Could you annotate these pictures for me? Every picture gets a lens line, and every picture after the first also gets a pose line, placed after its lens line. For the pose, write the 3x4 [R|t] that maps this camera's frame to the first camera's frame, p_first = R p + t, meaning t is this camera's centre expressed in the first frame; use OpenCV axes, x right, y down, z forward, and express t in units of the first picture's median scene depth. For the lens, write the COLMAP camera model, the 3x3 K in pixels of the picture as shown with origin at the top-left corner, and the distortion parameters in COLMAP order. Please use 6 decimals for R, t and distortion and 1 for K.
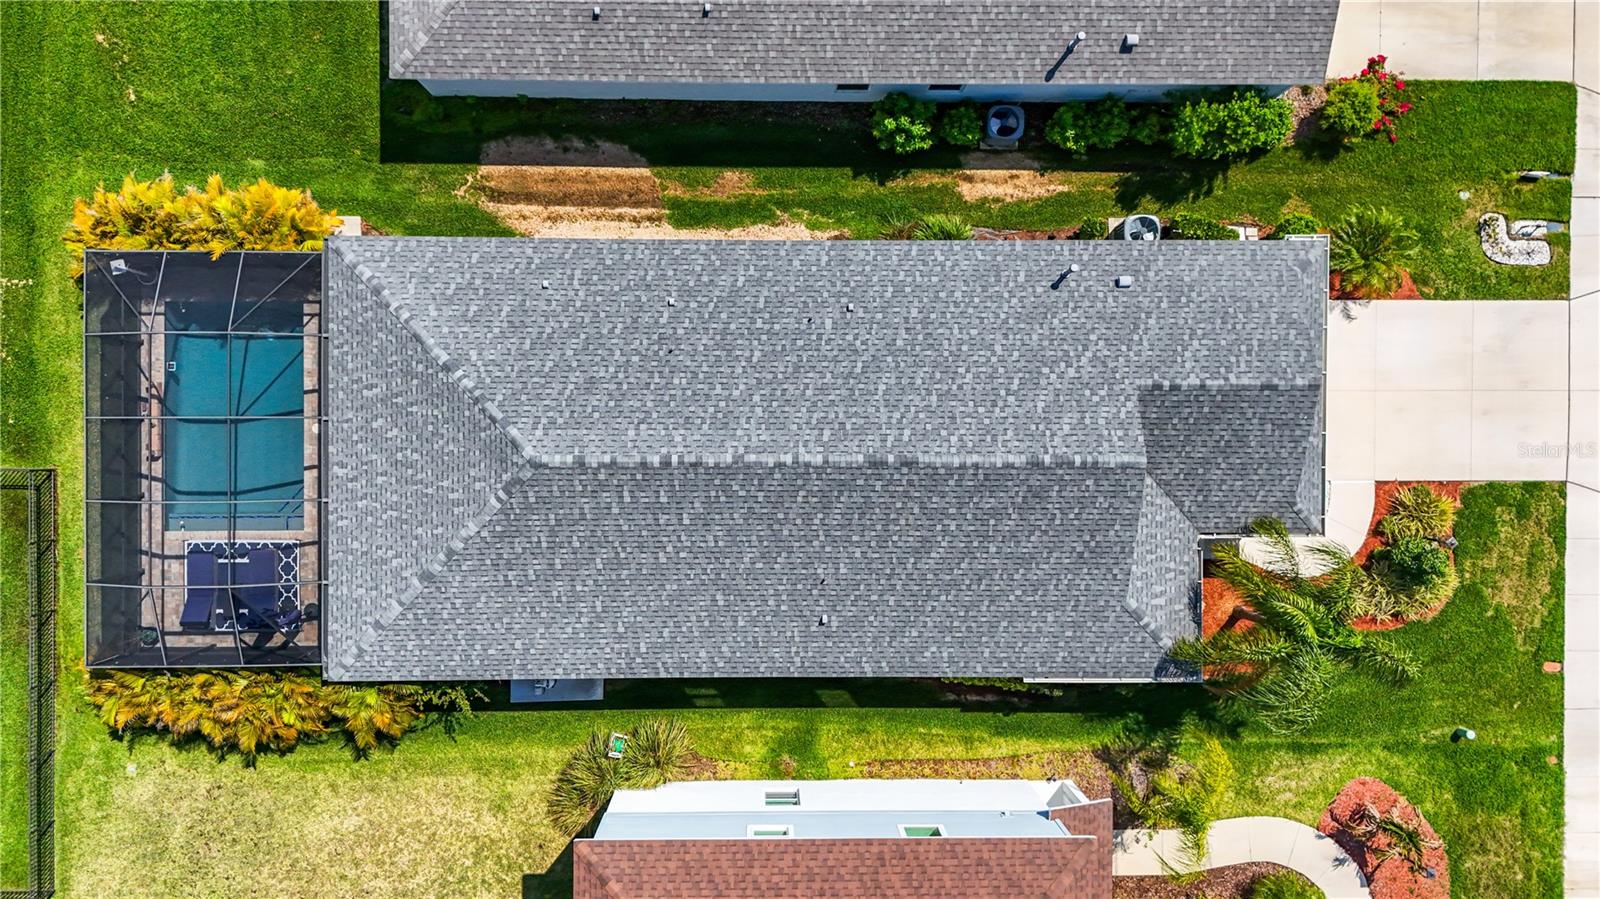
lens RADIAL K [[1176.2, 0, 798.3], [0, 1176.2, 451.1], [0, 0, 1]] dist [0.048900, -0.035079]
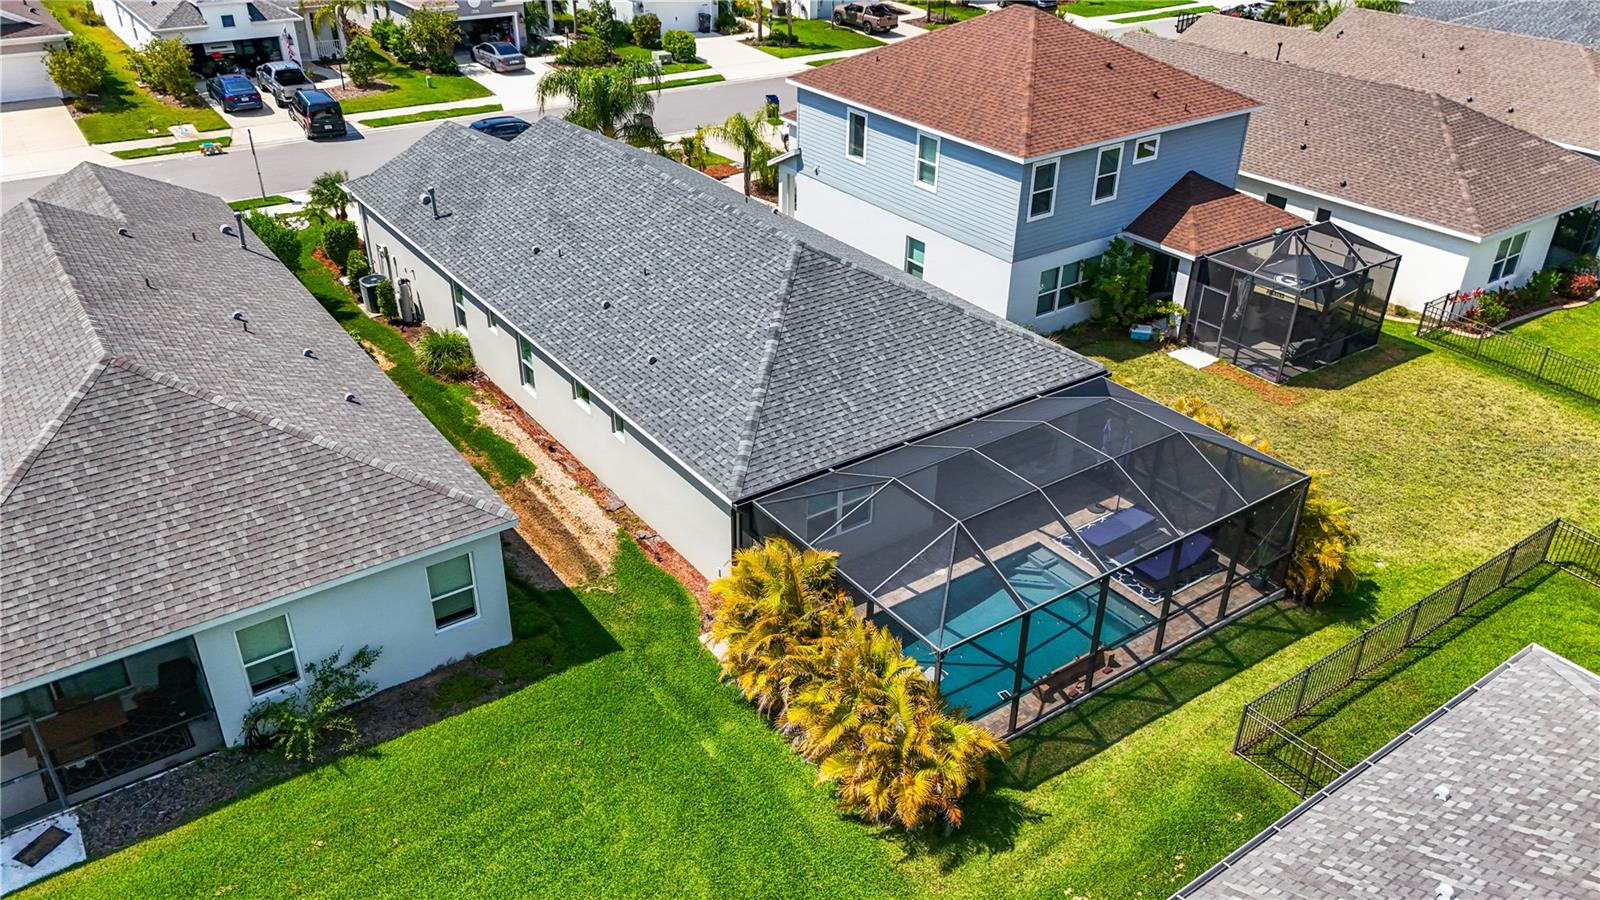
lens RADIAL K [[1176.2, 0, 802.0], [0, 1176.2, 457.9], [0, 0, 1]] dist [0.048900, -0.035079]
pose [[-0.580429, -0.445446, 0.681675, -0.976569], [0.814052, -0.296299, 0.499526, -0.546093], [-0.020532, 0.844858, 0.534596, 0.545249]]
